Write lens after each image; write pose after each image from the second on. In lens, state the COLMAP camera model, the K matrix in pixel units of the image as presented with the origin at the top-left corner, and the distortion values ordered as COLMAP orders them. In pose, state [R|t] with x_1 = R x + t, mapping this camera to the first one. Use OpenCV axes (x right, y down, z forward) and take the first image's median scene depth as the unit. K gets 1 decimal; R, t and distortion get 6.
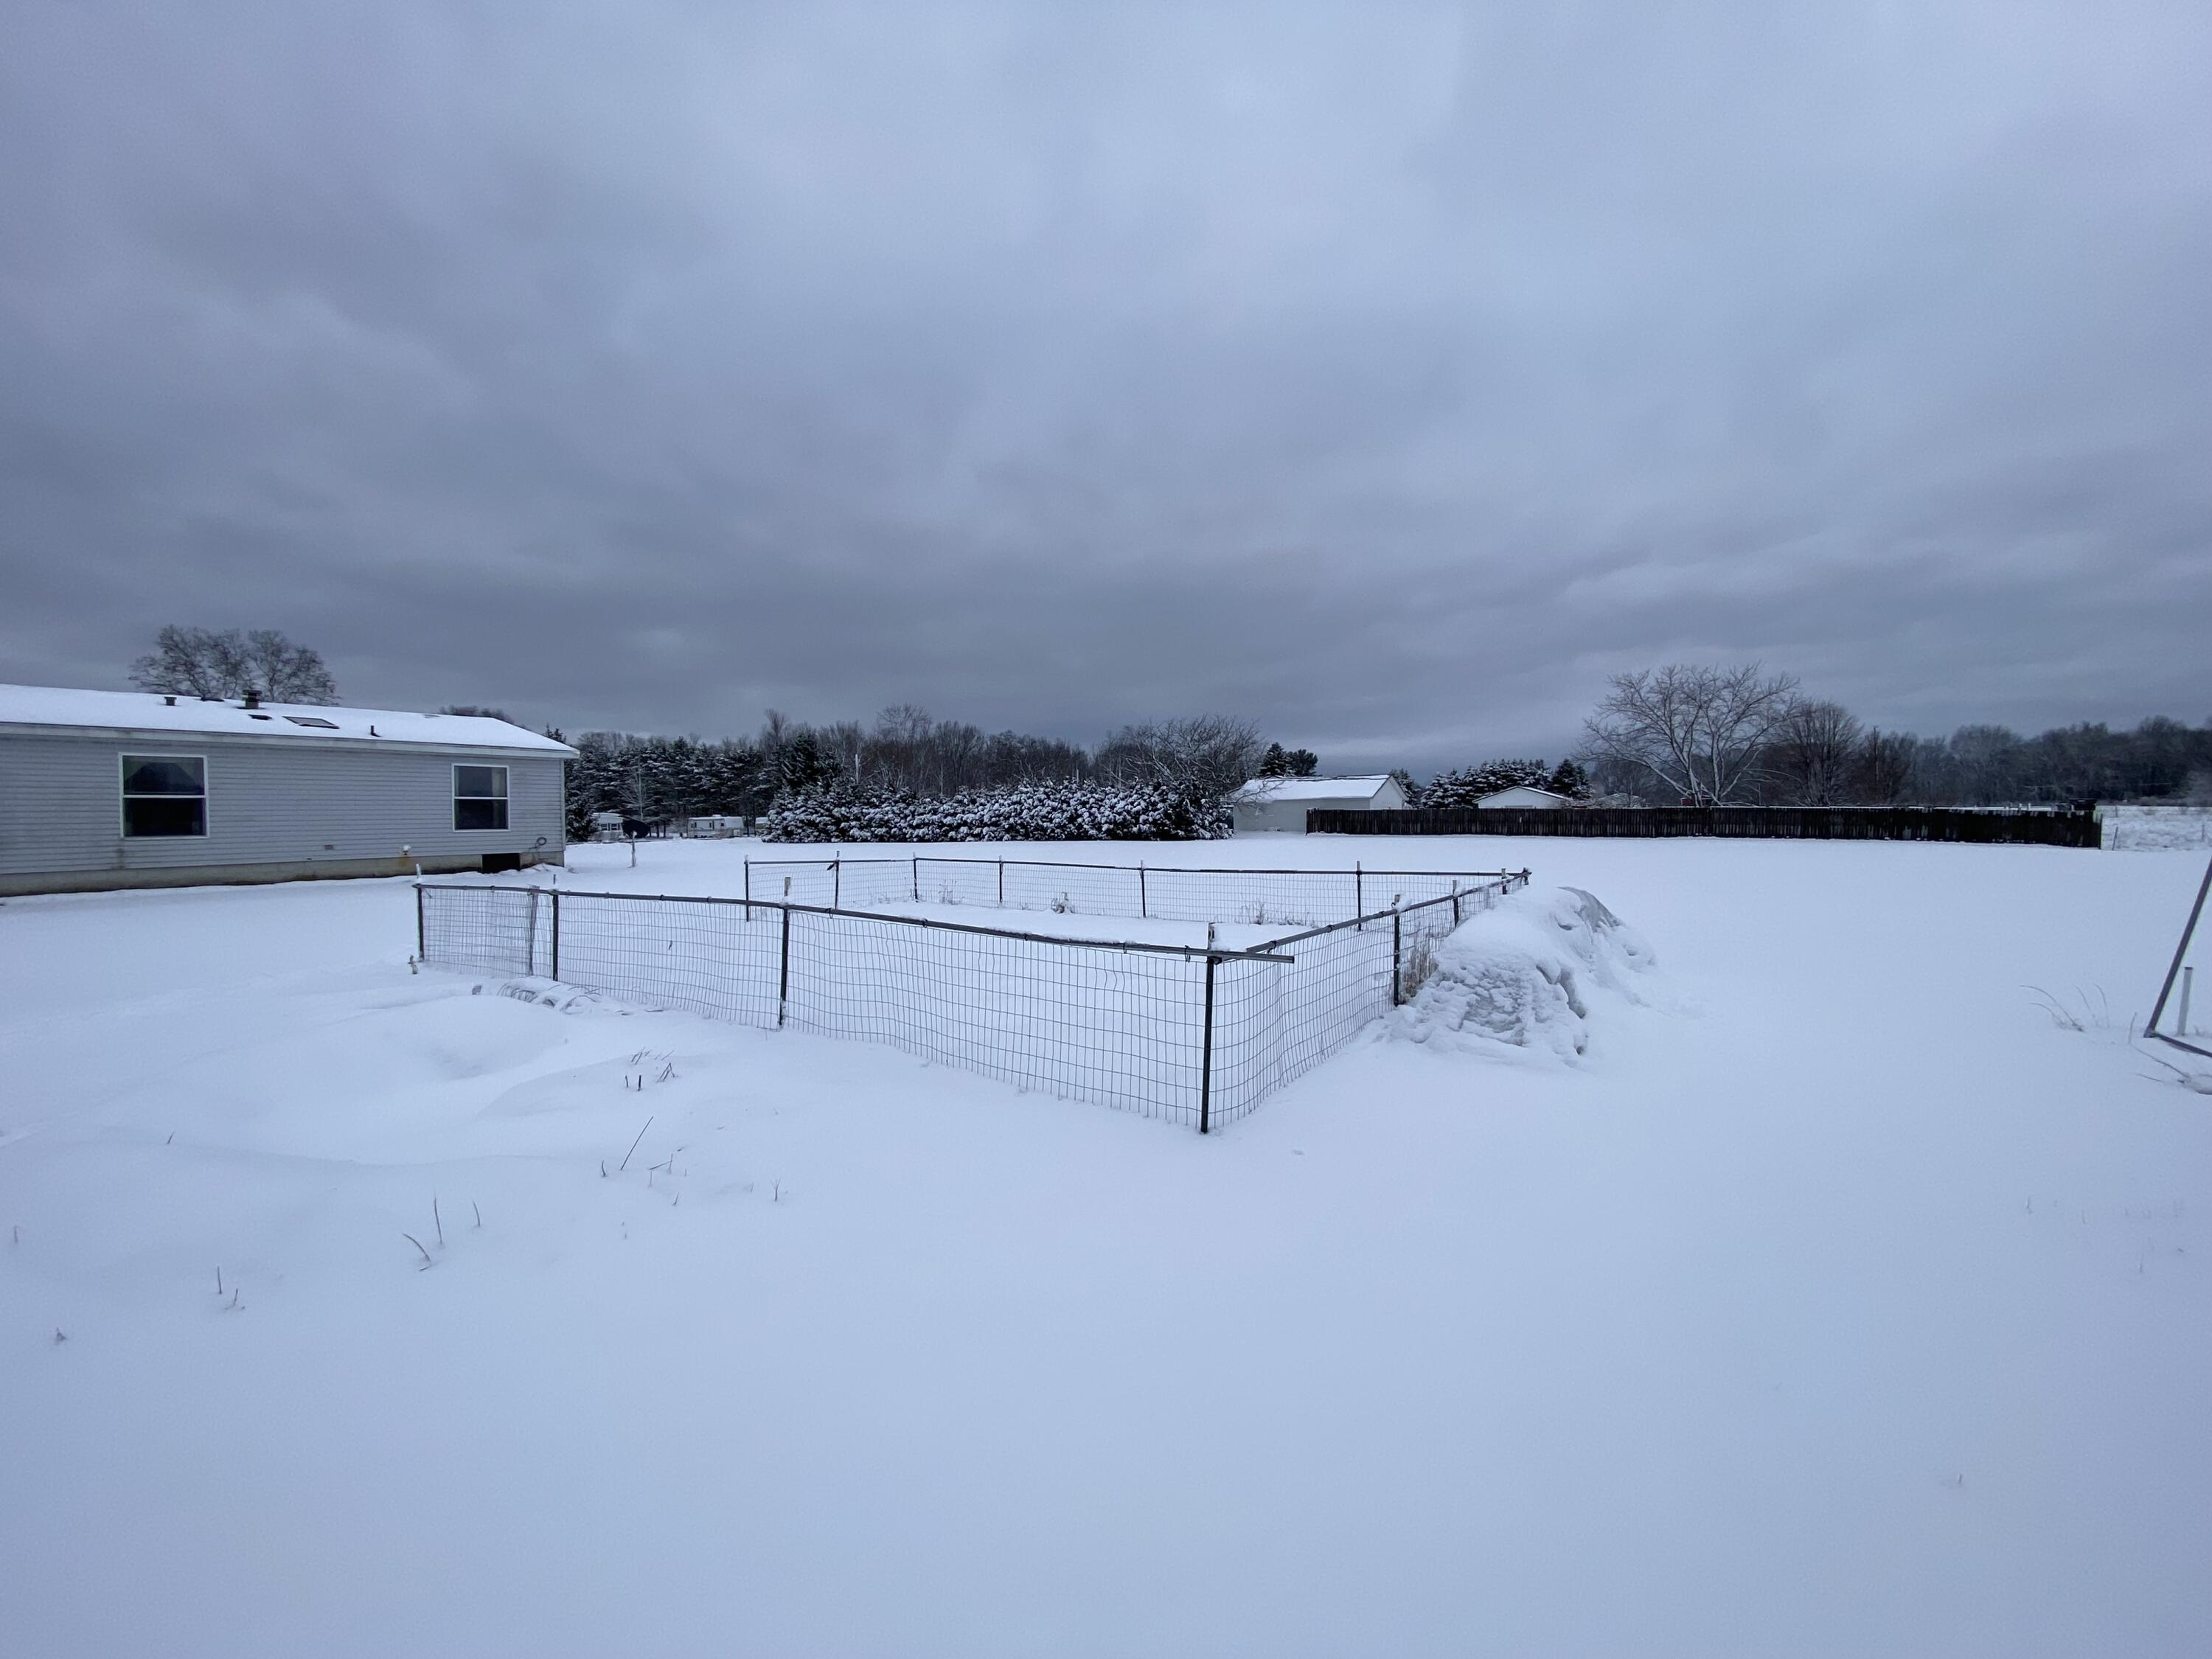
lens RADIAL K [[884.7, 0, 1122.1], [0, 884.7, 818.5], [0, 0, 1]] dist [-0.017982, -0.000977]
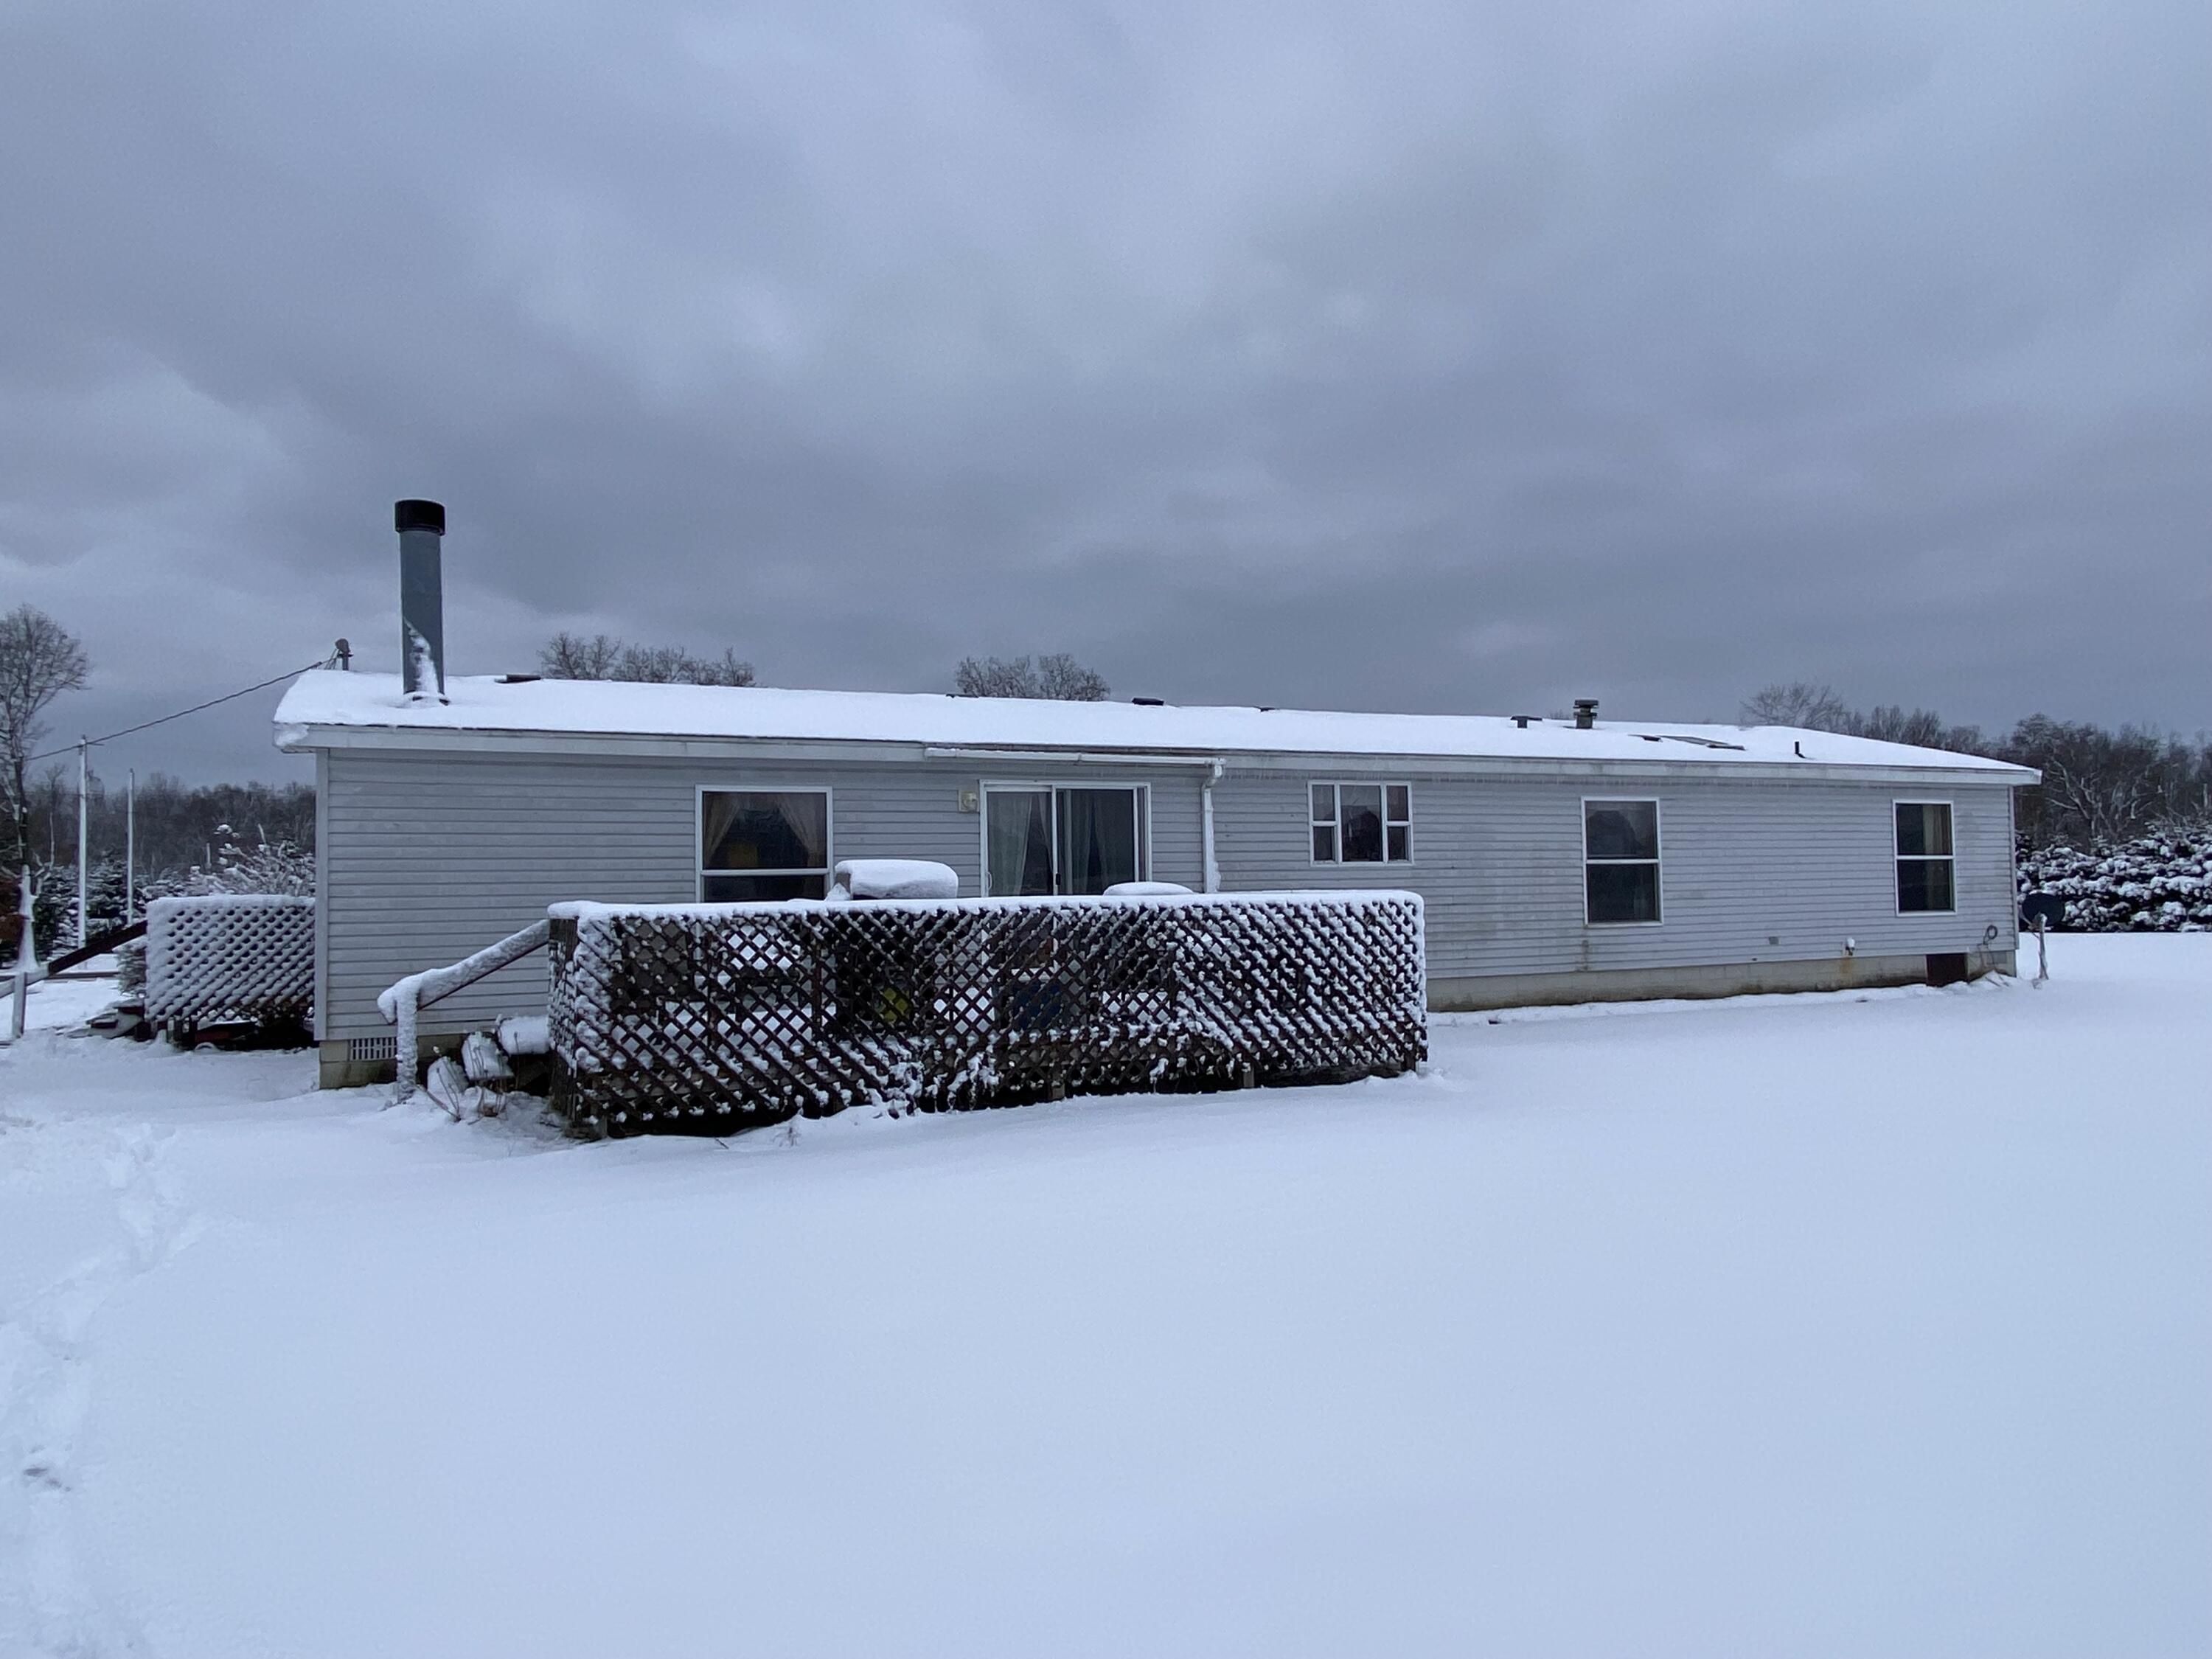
lens RADIAL K [[1426.3, 0, 1105.1], [0, 1426.3, 839.8], [0, 0, 1]] dist [0.053263, -0.005852]
pose [[0.810265, -0.026011, -0.585487, -0.606028], [0.007142, 0.999379, -0.034515, -0.005477], [0.586021, 0.023785, 0.809947, -0.088802]]
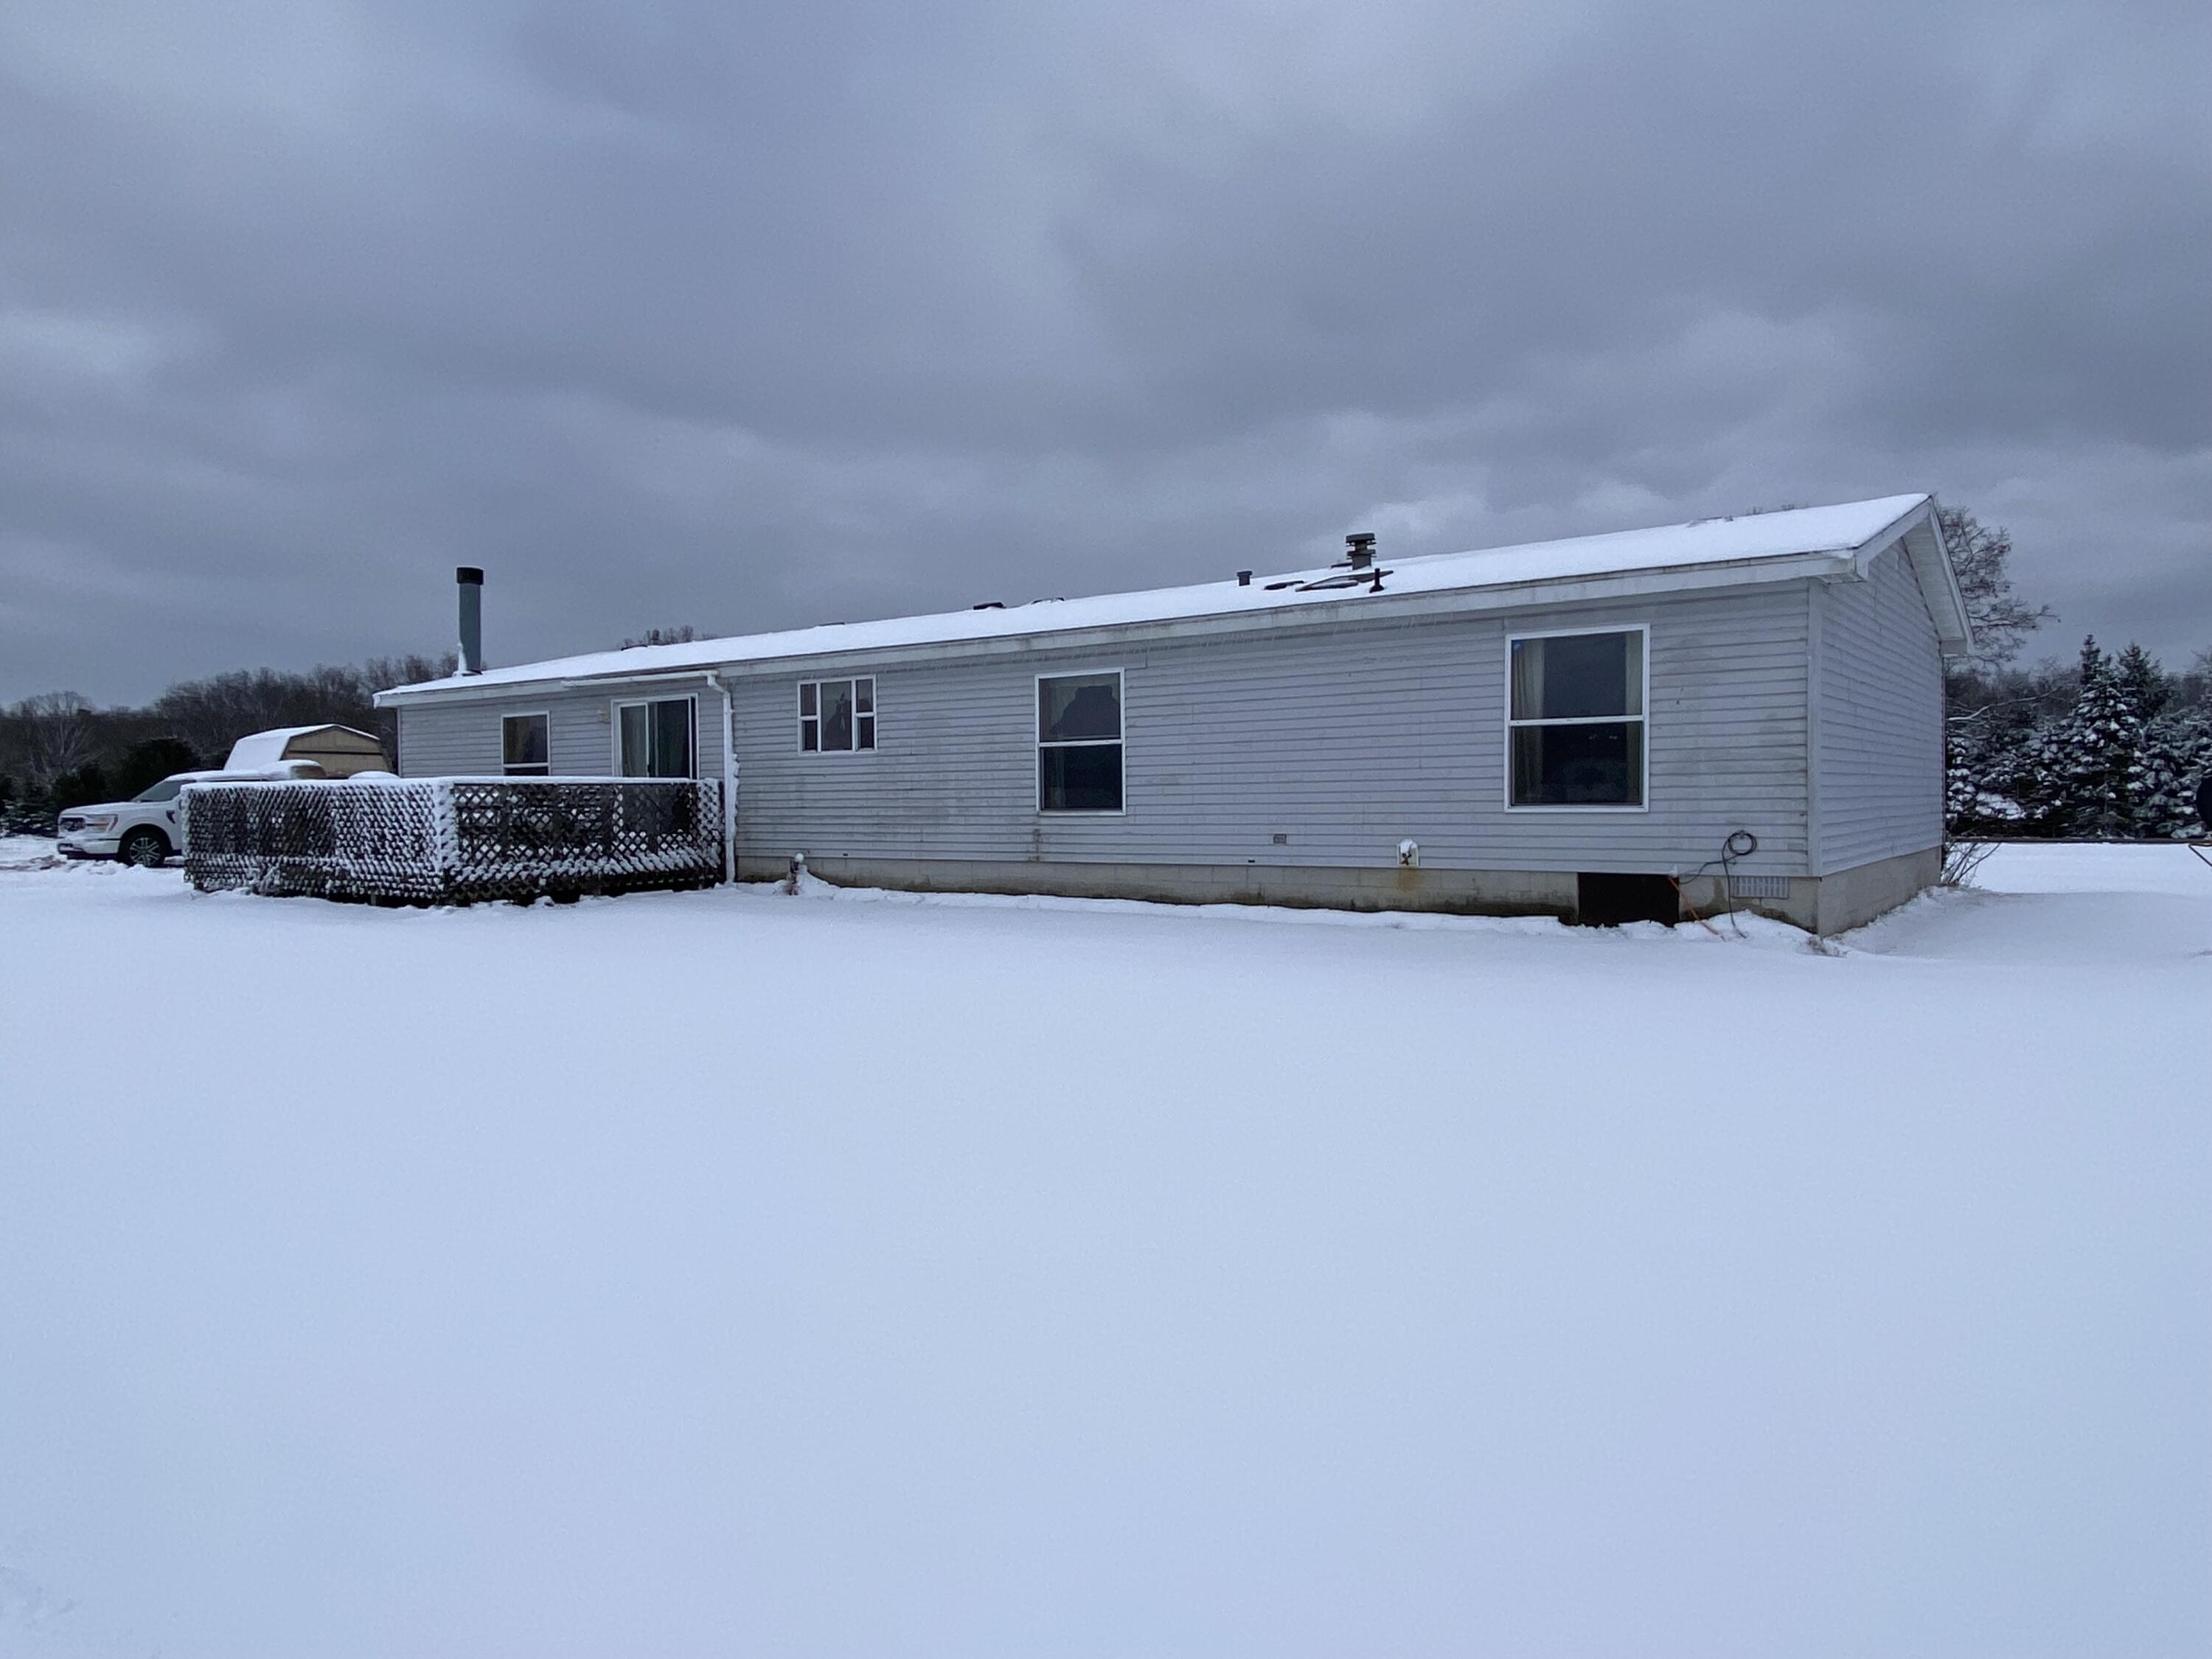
lens RADIAL K [[1426.3, 0, 1125.4], [0, 1426.3, 824.2], [0, 0, 1]] dist [0.053263, -0.005852]
pose [[-0.103322, 0.027116, -0.994278, -0.108465], [0.006179, 0.999627, 0.026620, 0.003141], [0.994629, -0.003393, -0.103451, 0.870148]]
